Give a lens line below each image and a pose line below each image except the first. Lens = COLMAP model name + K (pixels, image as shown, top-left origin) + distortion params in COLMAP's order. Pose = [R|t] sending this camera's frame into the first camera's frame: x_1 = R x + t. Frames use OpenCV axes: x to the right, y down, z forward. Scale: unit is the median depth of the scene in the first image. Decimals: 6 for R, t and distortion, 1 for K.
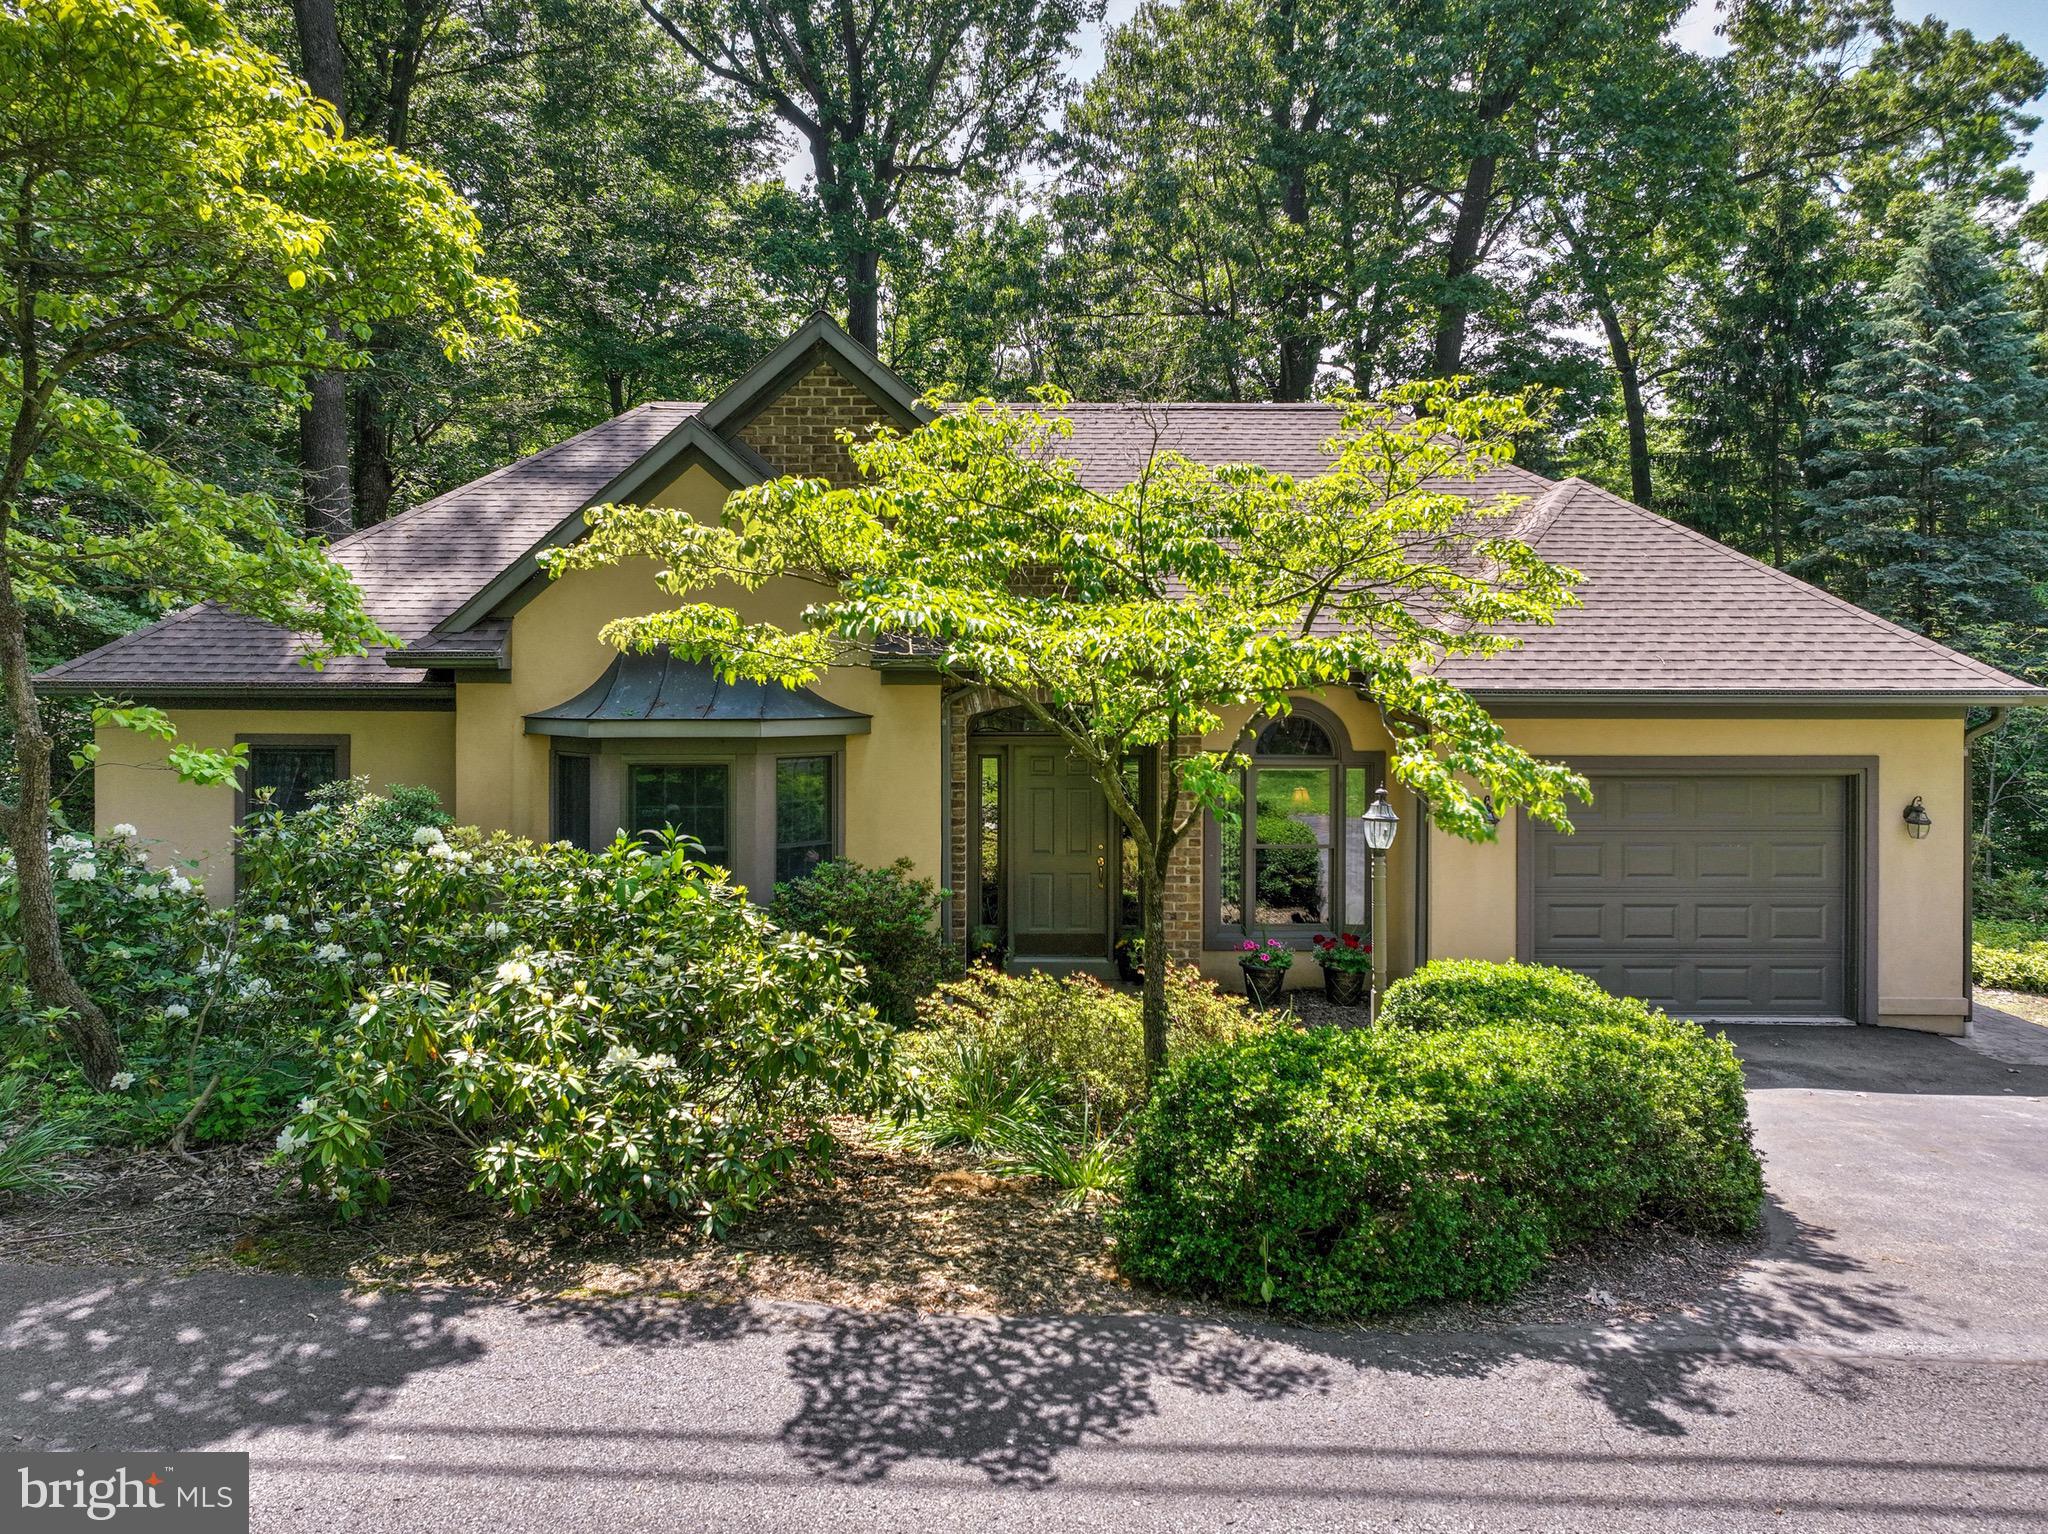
lens RADIAL K [[1413.1, 0, 1024.0], [0, 1413.1, 767.0], [0, 0, 1]] dist [0.002885, 0.002265]
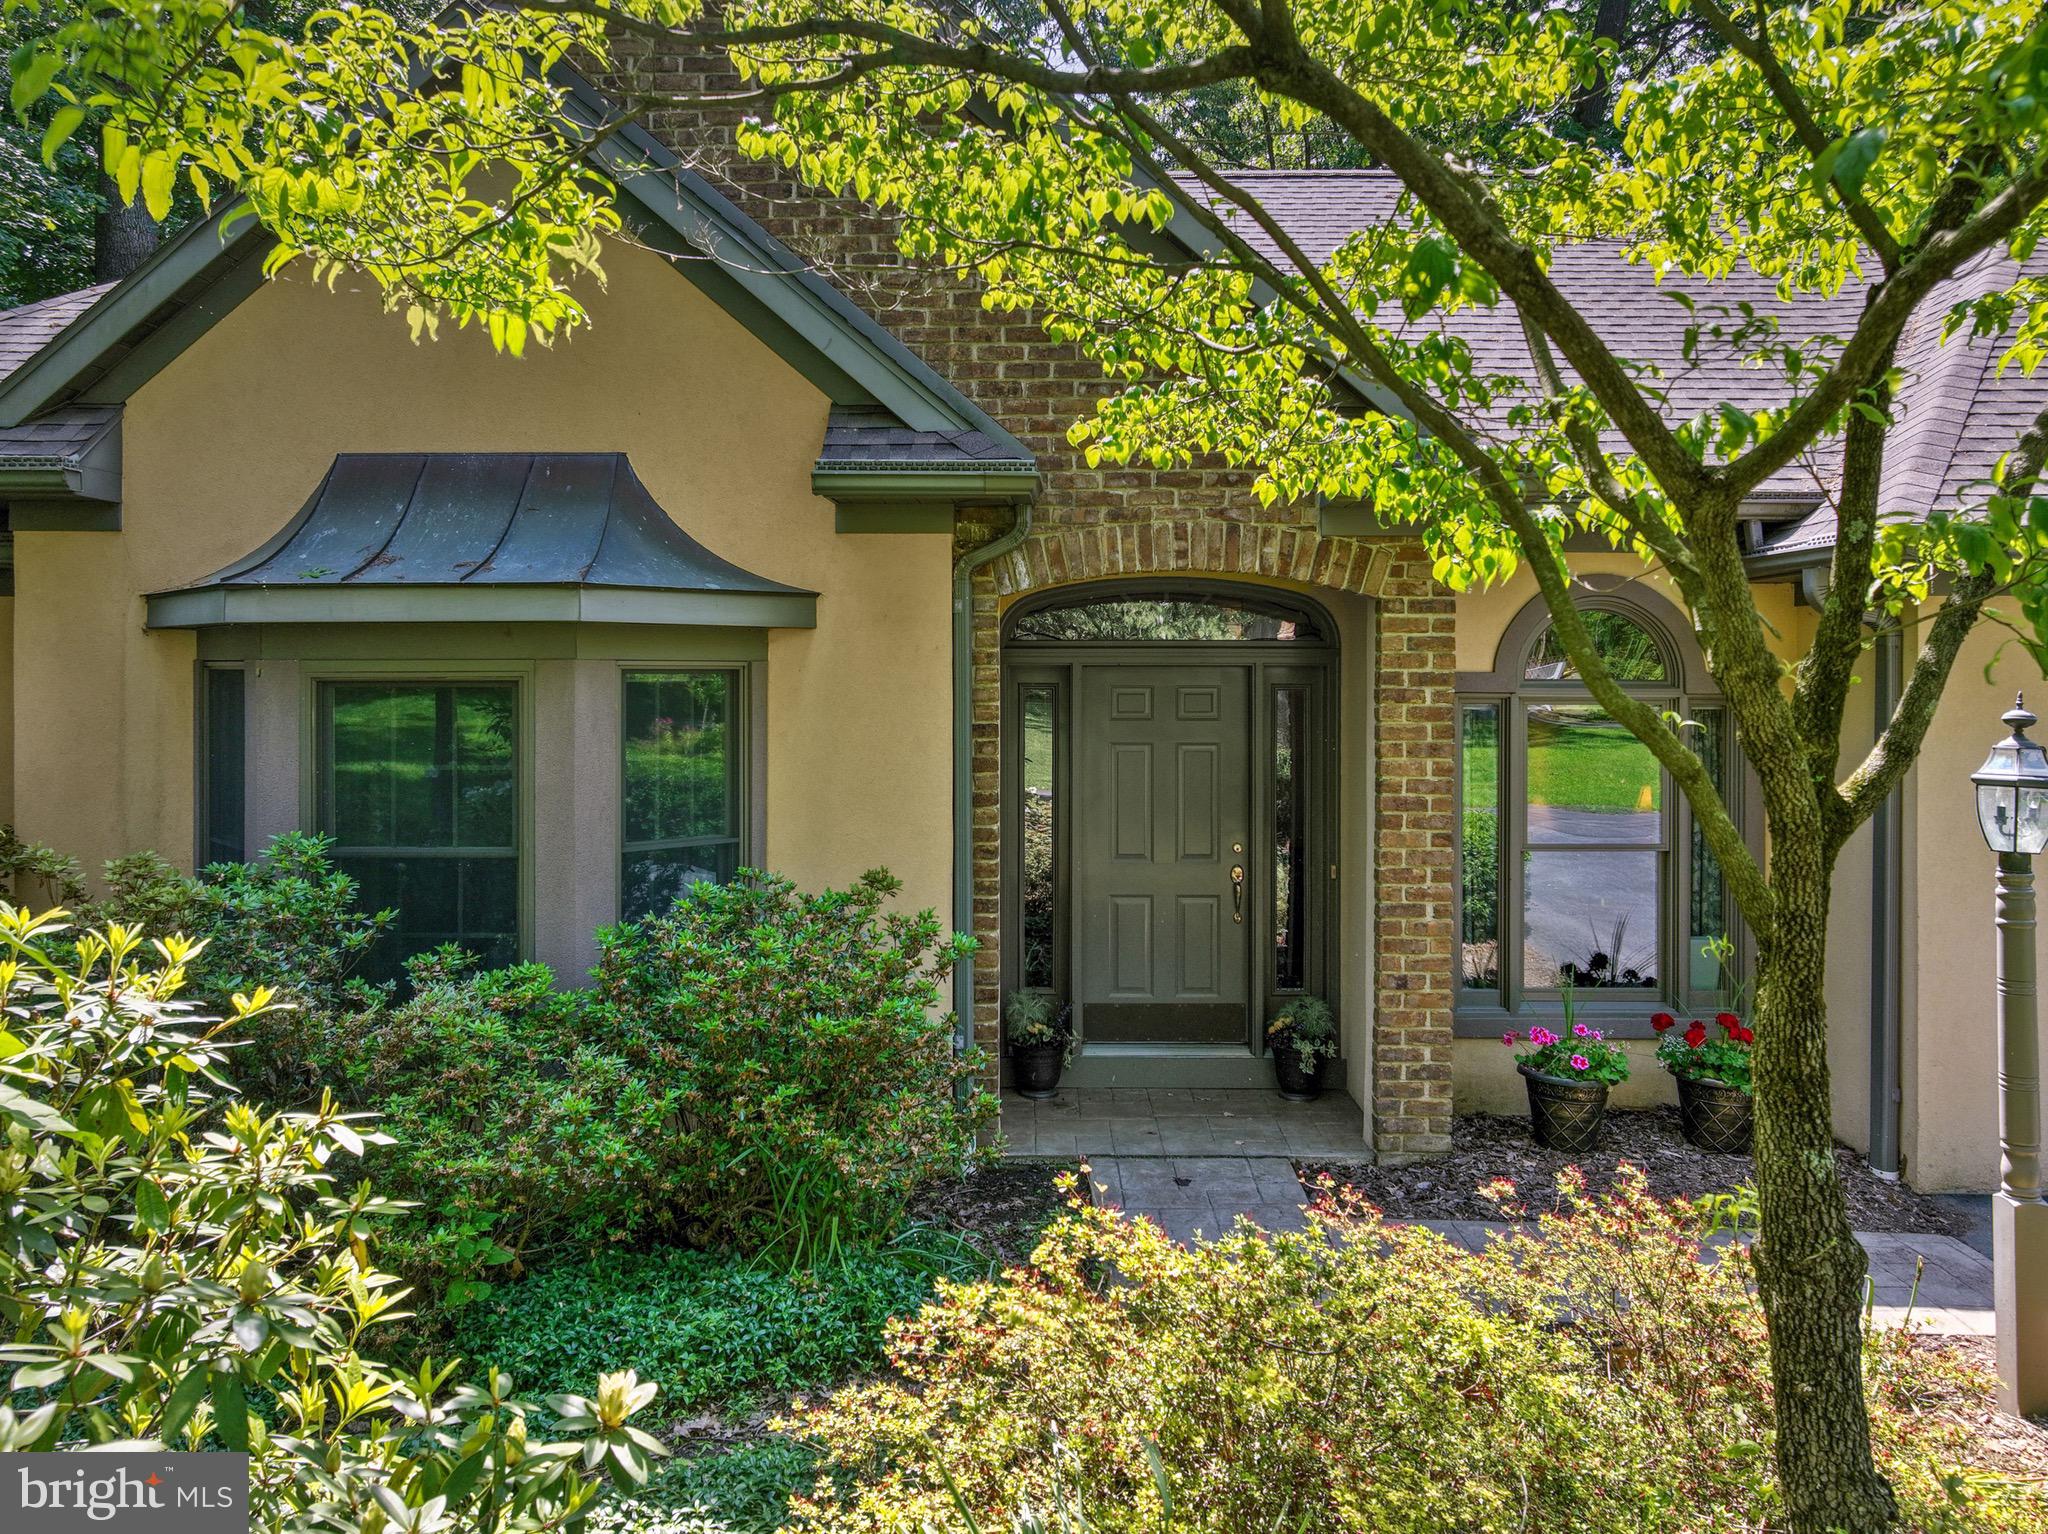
lens RADIAL K [[1428.9, 0, 1024.0], [0, 1428.9, 767.0], [0, 0, 1]] dist [-0.041303, 0.000031]
pose [[0.999999, 0.000898, 0.001063, -0.035610], [-0.000899, 0.999999, 0.000485, 0.028608], [-0.001062, -0.000485, 0.999999, 0.514894]]
